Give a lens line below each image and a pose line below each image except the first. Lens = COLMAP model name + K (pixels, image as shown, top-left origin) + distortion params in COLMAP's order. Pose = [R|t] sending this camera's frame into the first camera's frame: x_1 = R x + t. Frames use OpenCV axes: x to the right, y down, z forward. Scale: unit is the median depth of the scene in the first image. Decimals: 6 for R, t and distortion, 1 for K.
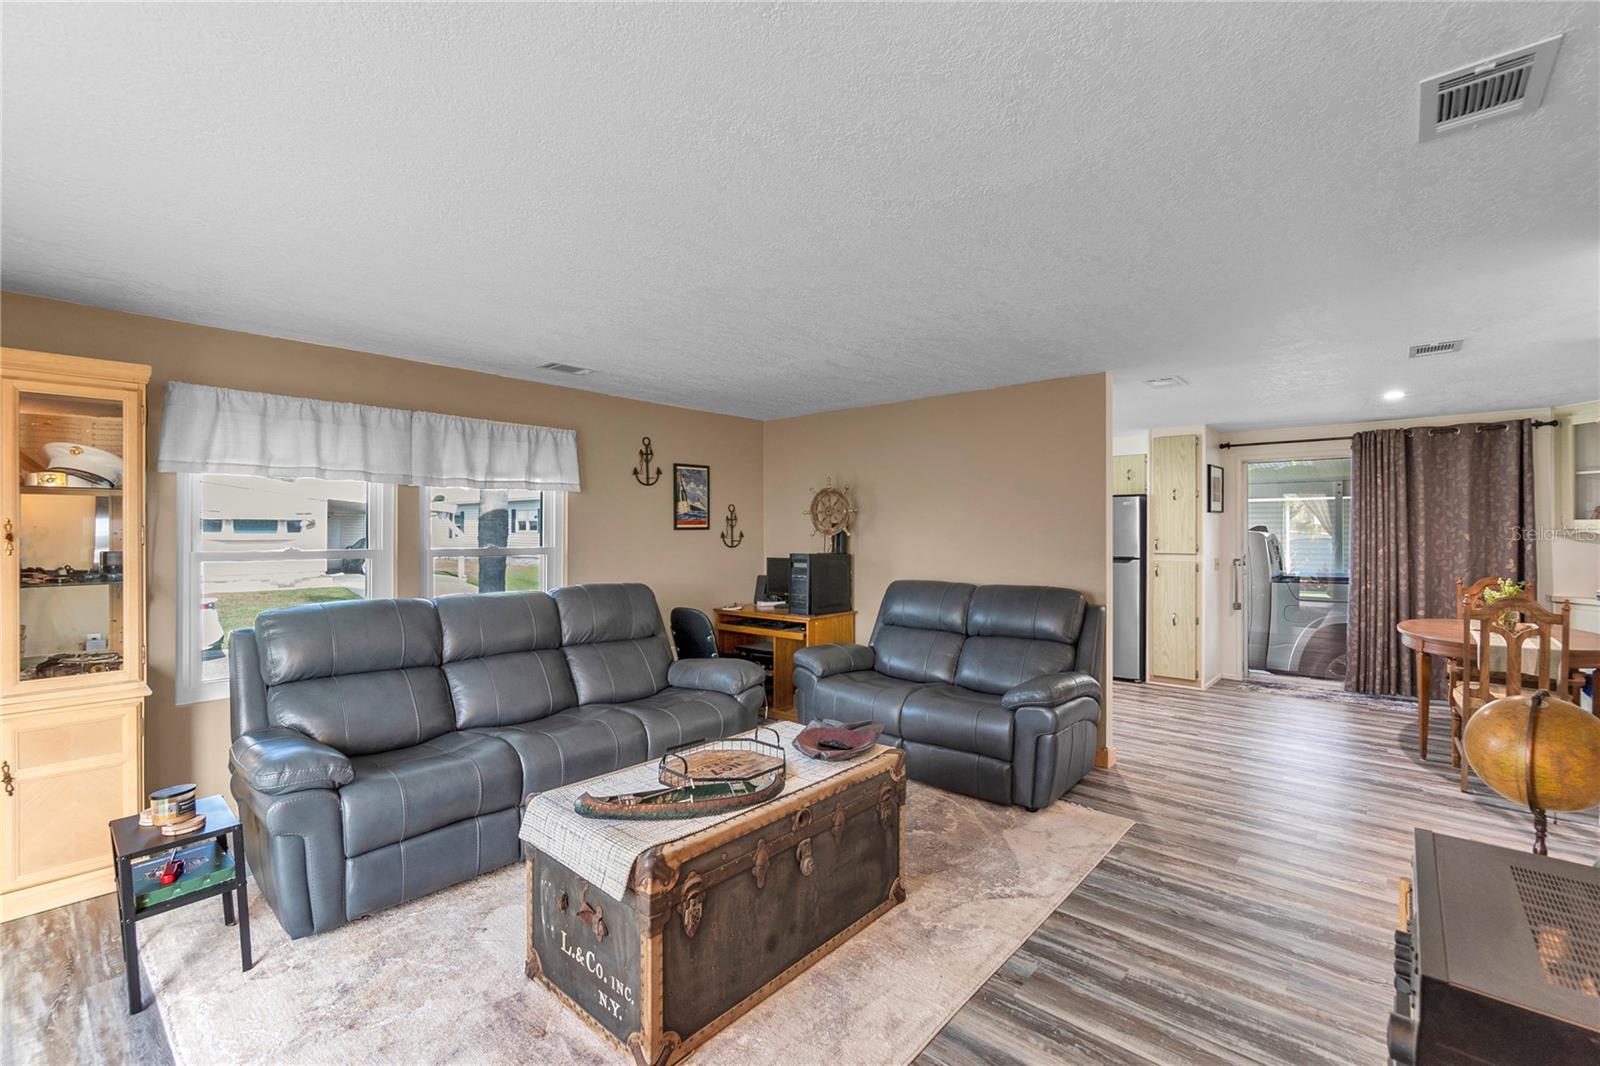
lens RADIAL K [[703.8, 0, 816.0], [0, 703.8, 529.5], [0, 0, 1]] dist [-0.001876, -0.000263]
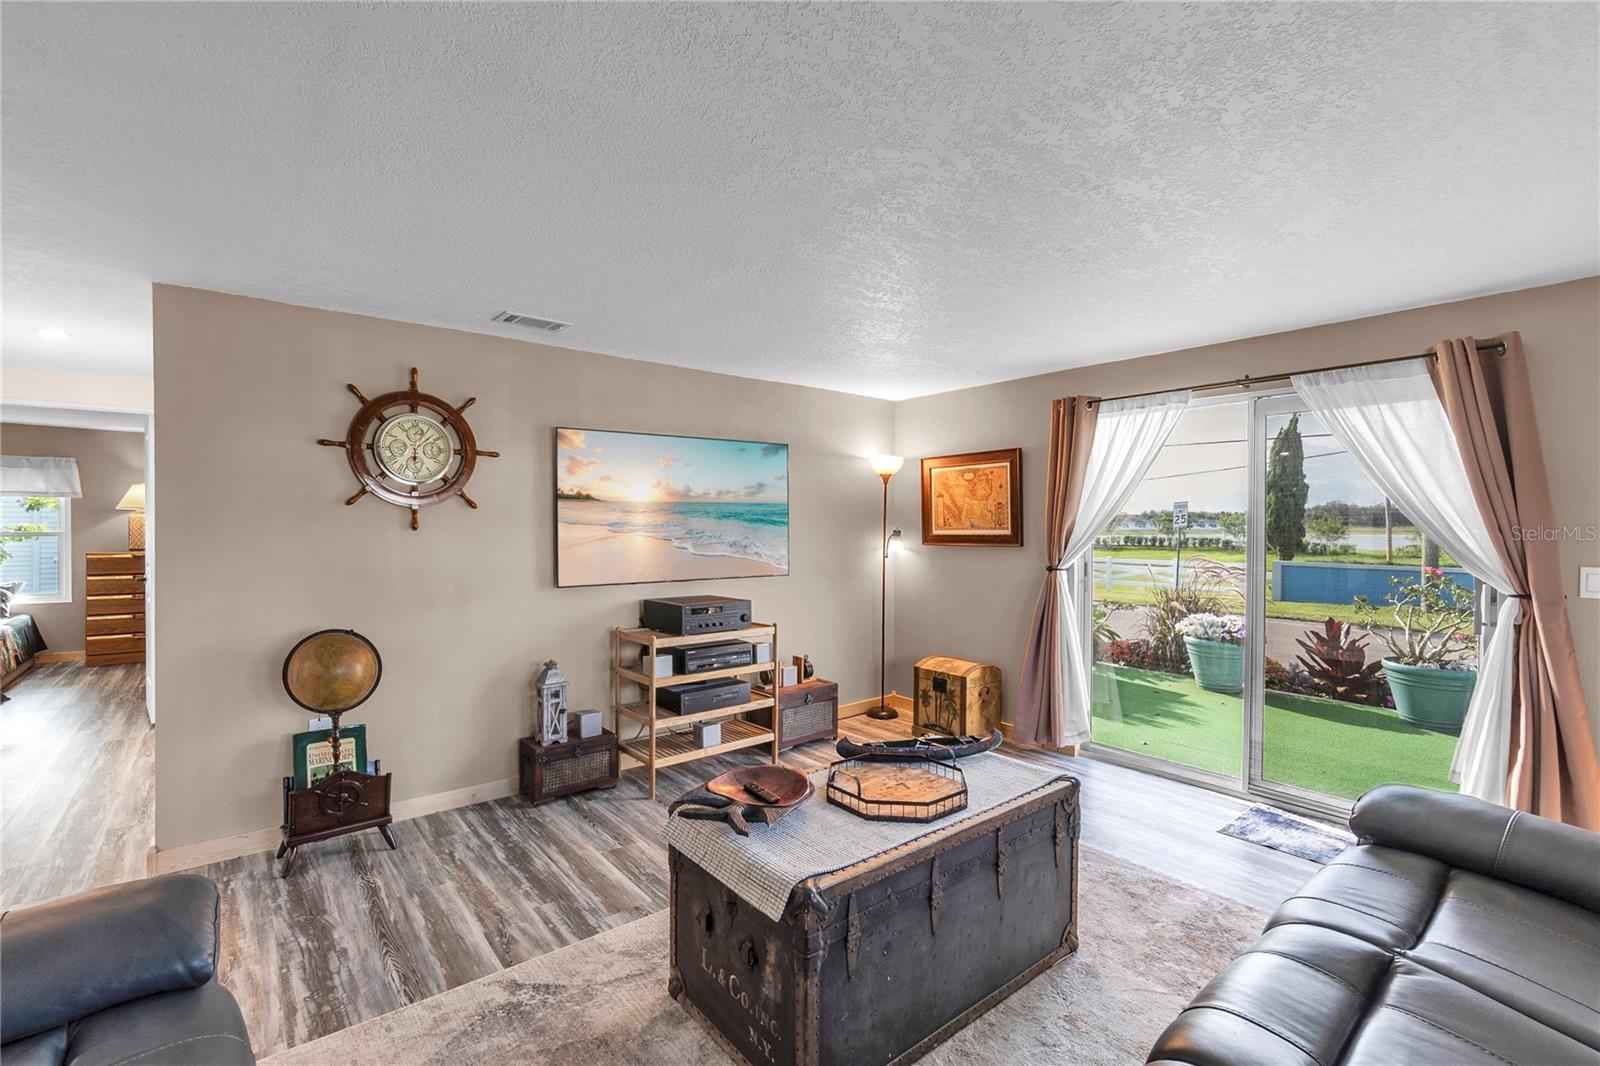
lens RADIAL K [[713.2, 0, 800.0], [0, 713.2, 533.0], [0, 0, 1]] dist [0.009917, -0.000018]
pose [[-0.982959, -0.008189, 0.183643, -0.100006], [-0.006812, 0.999944, 0.008127, 0.005217], [-0.183699, 0.006738, -0.982959, 1.115510]]
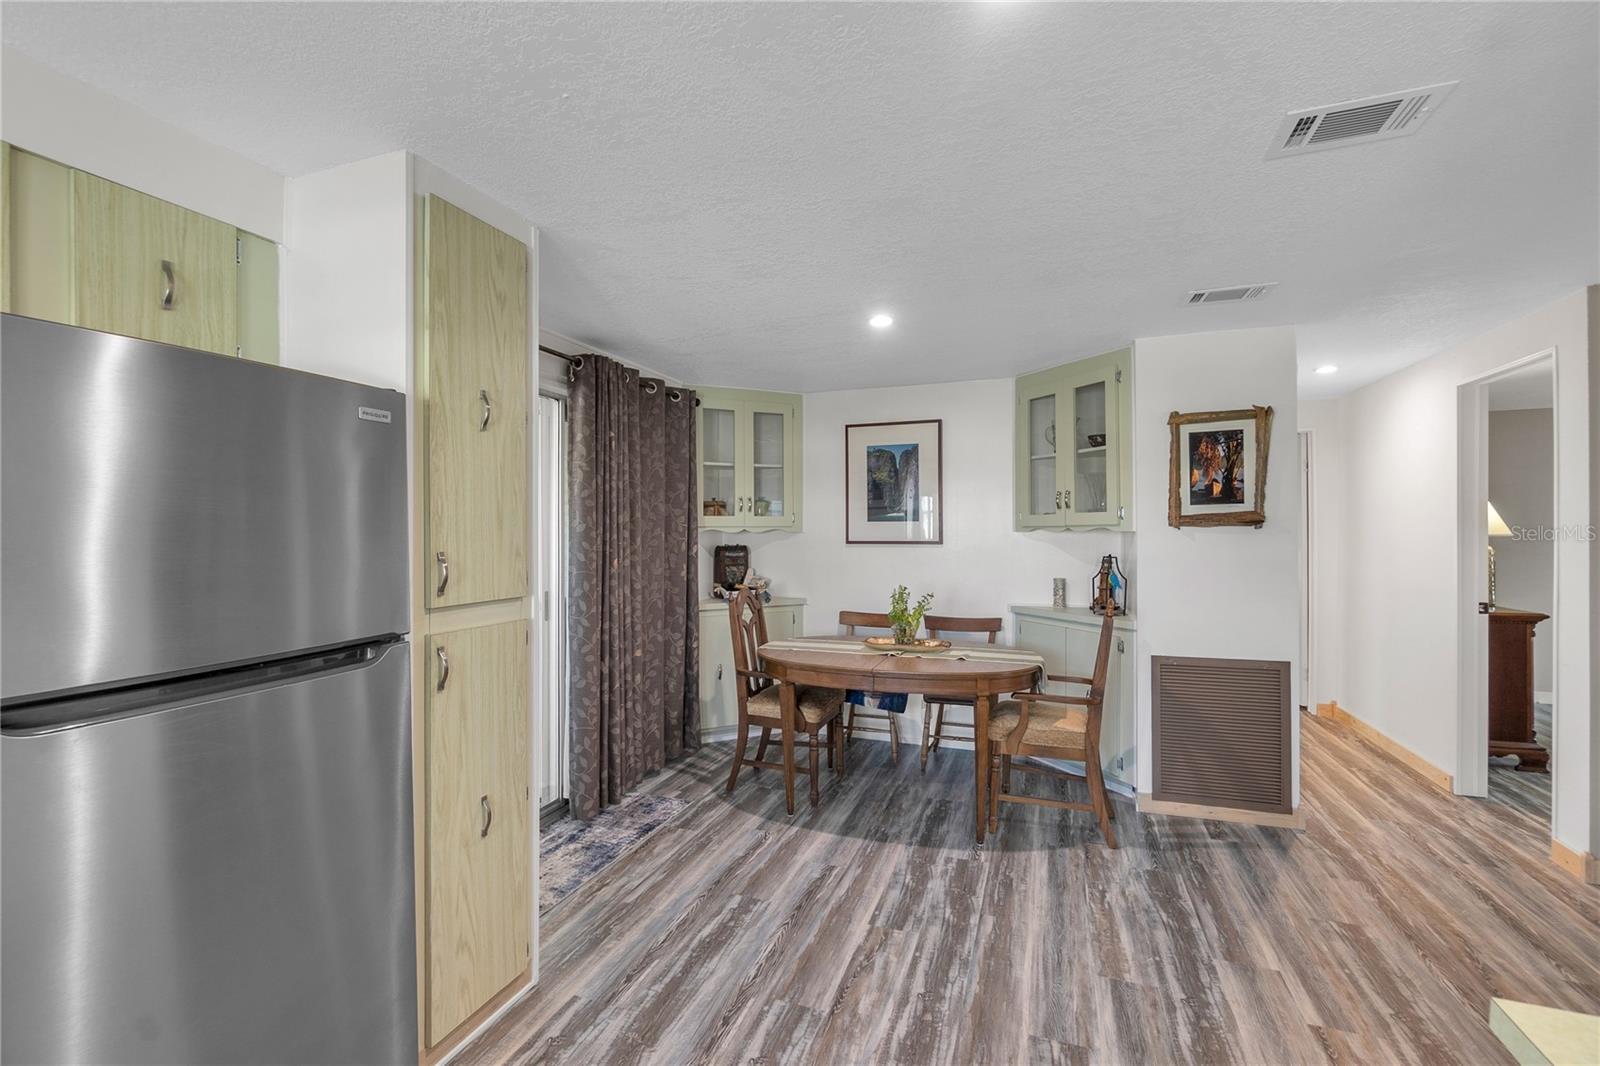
lens RADIAL K [[697.5, 0, 800.7], [0, 697.5, 536.6], [0, 0, 1]] dist [-0.000820, 0.000048]
pose [[-0.338751, -0.007474, 0.940846, 0.270388], [0.001952, 0.999961, 0.008647, 0.005489], [-0.940874, 0.004766, -0.338724, 1.496040]]
